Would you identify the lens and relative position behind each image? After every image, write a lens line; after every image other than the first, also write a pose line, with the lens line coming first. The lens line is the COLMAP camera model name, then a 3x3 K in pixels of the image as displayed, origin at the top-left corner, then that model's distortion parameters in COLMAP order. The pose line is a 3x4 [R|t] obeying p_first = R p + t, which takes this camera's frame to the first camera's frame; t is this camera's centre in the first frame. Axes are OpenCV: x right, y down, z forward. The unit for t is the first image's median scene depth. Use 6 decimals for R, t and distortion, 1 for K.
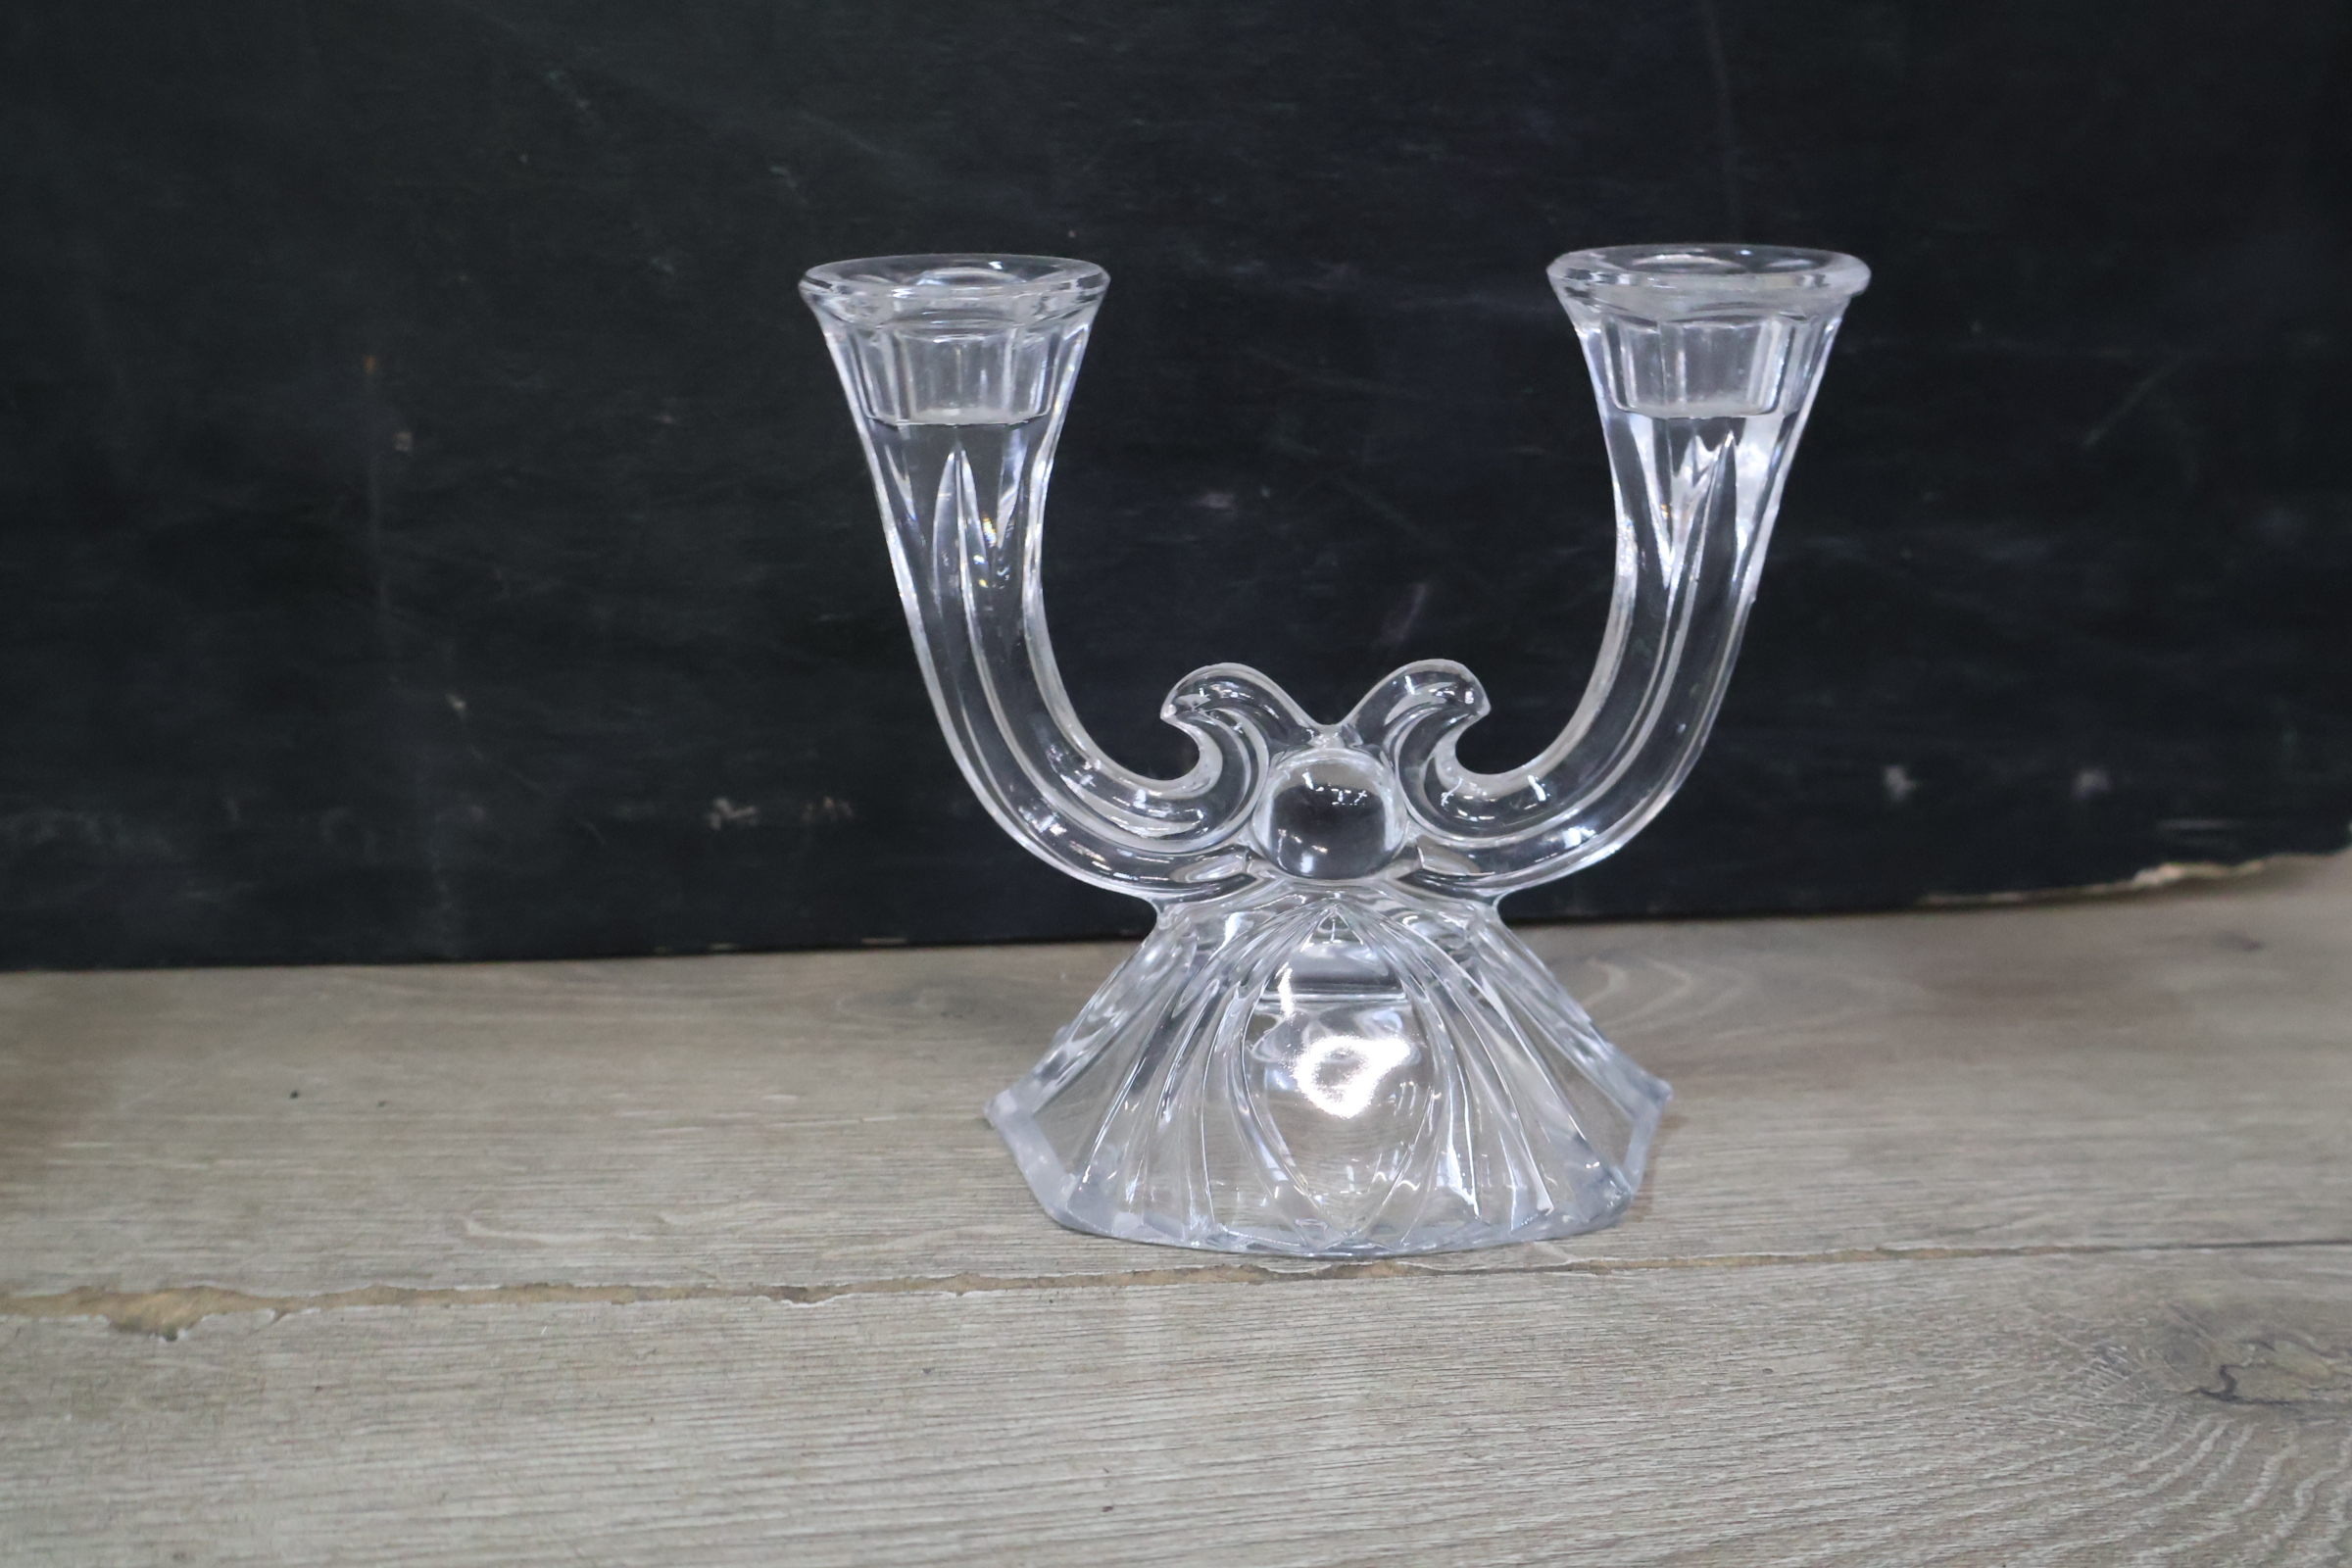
lens RADIAL K [[2386.3, 0, 1176.0], [0, 2386.3, 784.0], [0, 0, 1]] dist [0.011187, -0.008553]
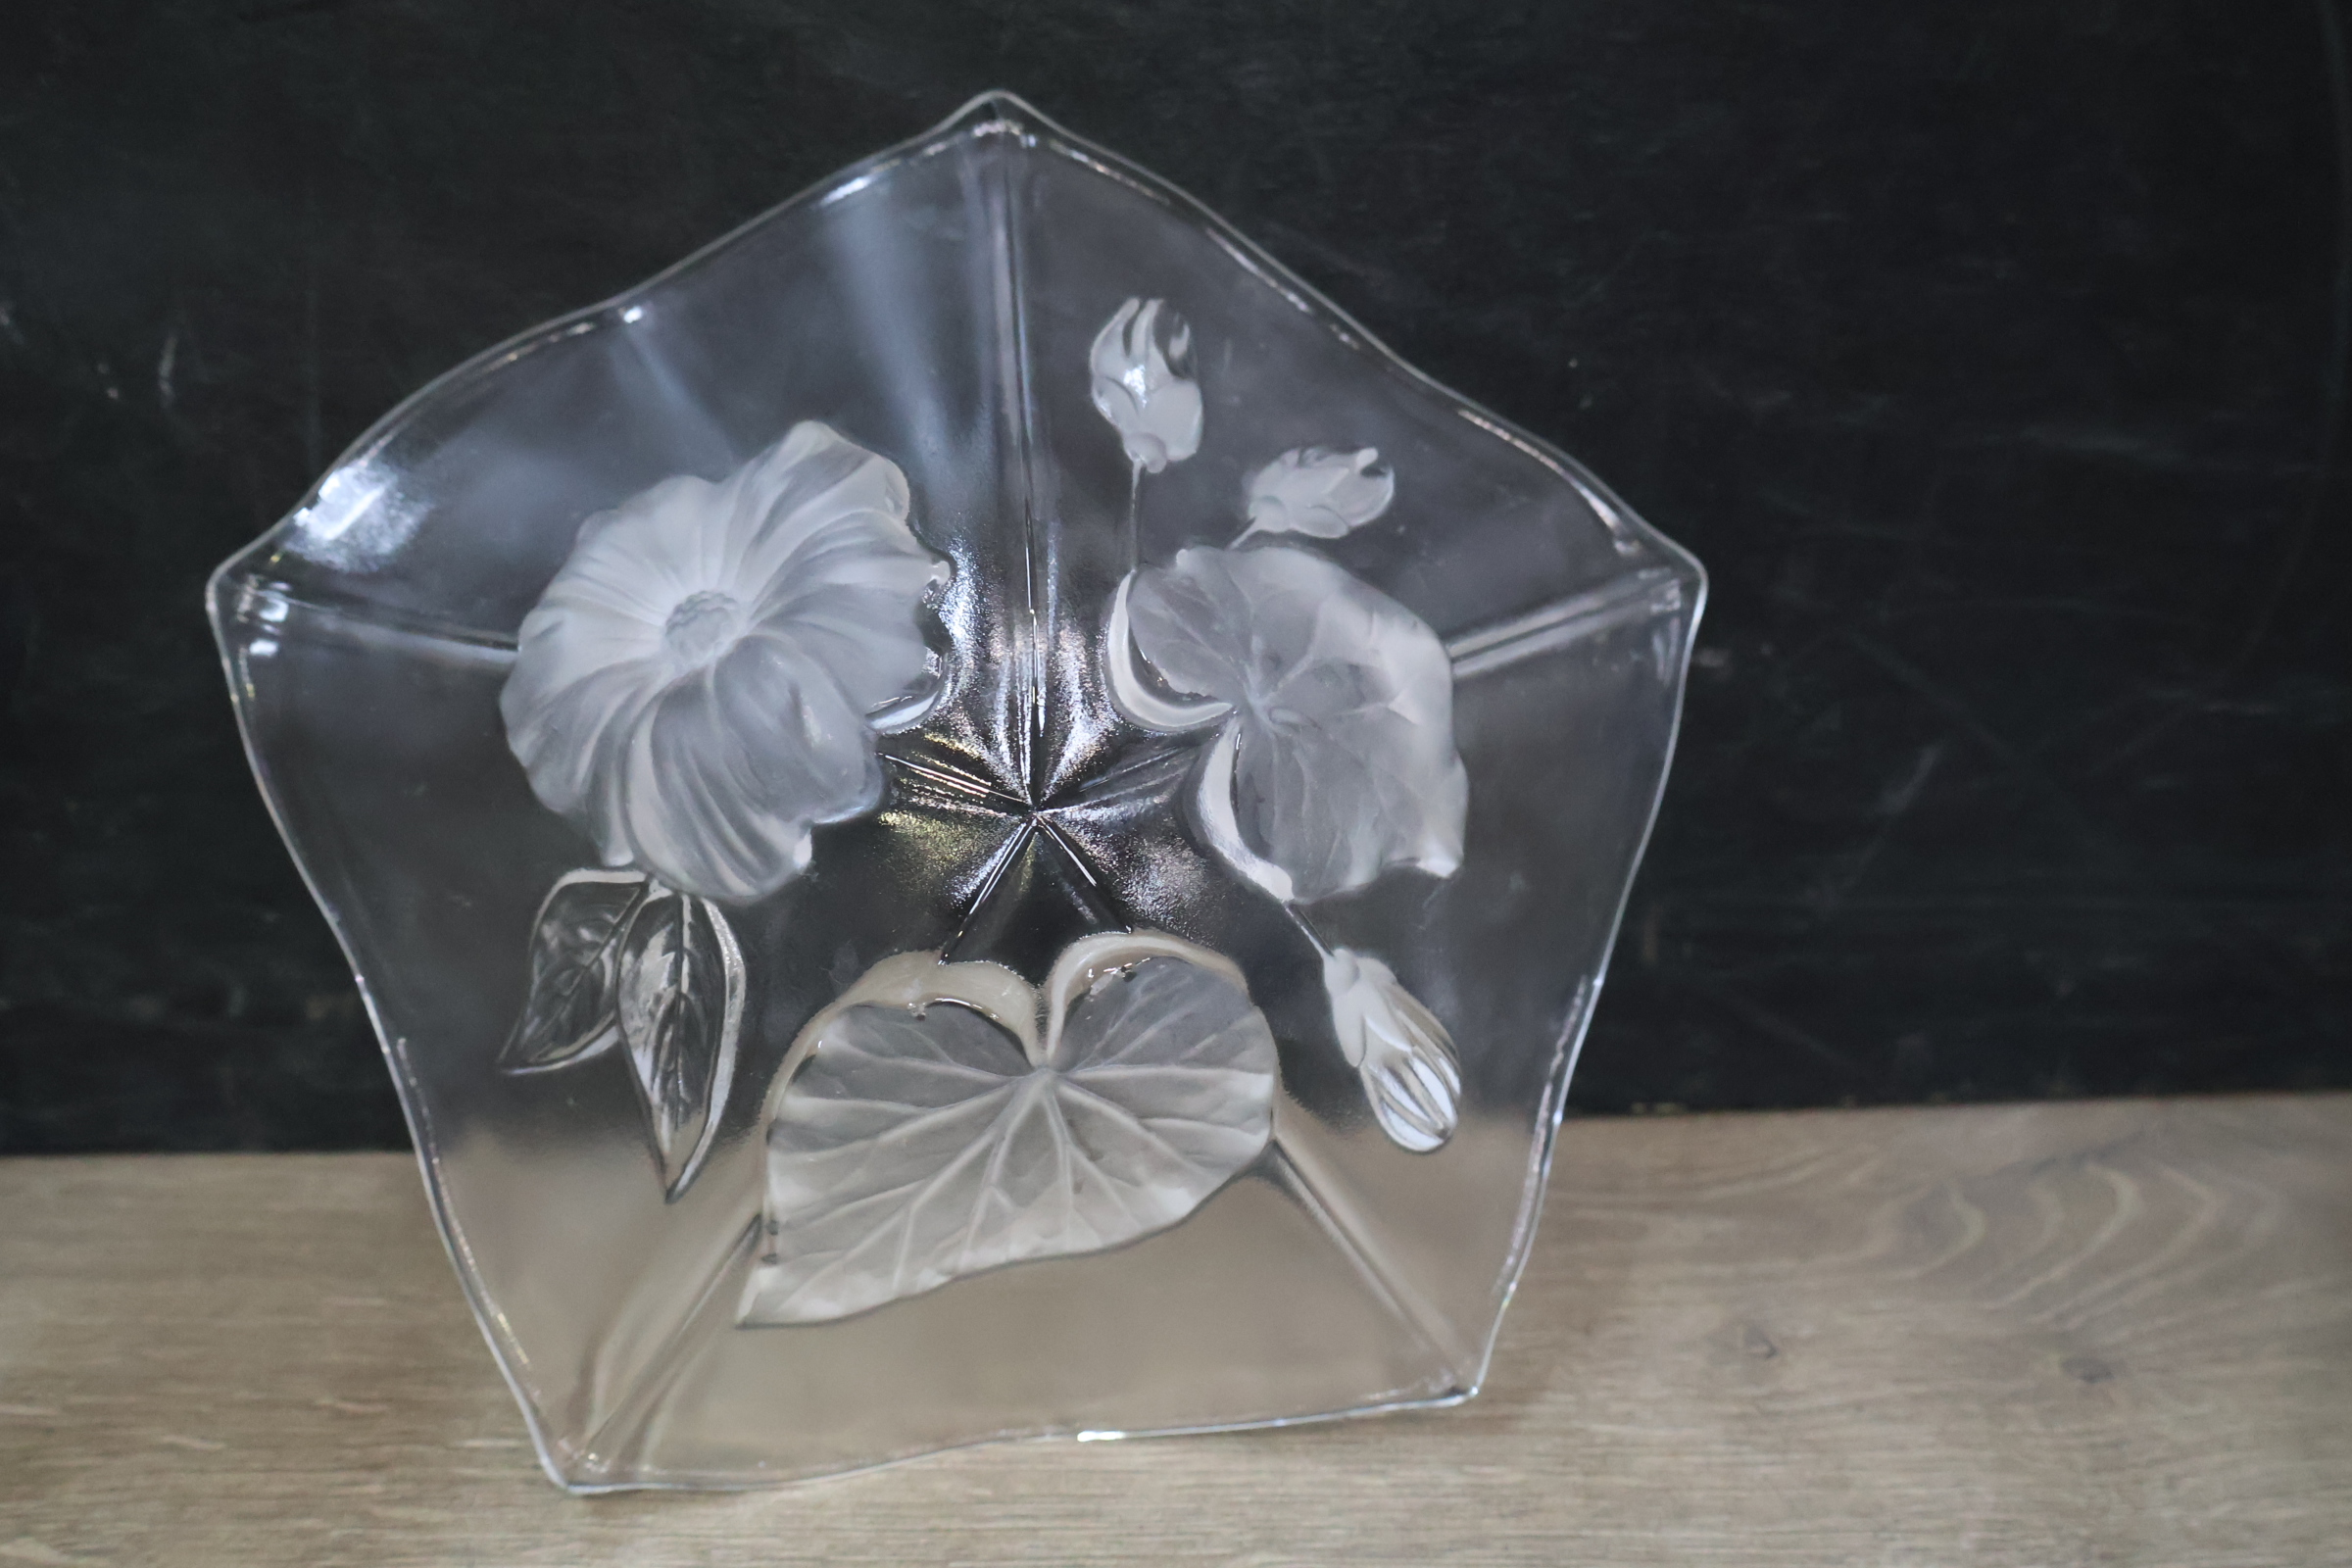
lens RADIAL K [[2386.3, 0, 1176.0], [0, 2386.3, 784.0], [0, 0, 1]] dist [0.011187, -0.008553]
pose [[0.999803, 0.018403, -0.007421, -0.211571], [-0.017276, 0.991279, 0.130644, -0.228593], [0.009761, -0.130490, 0.991402, 0.160385]]
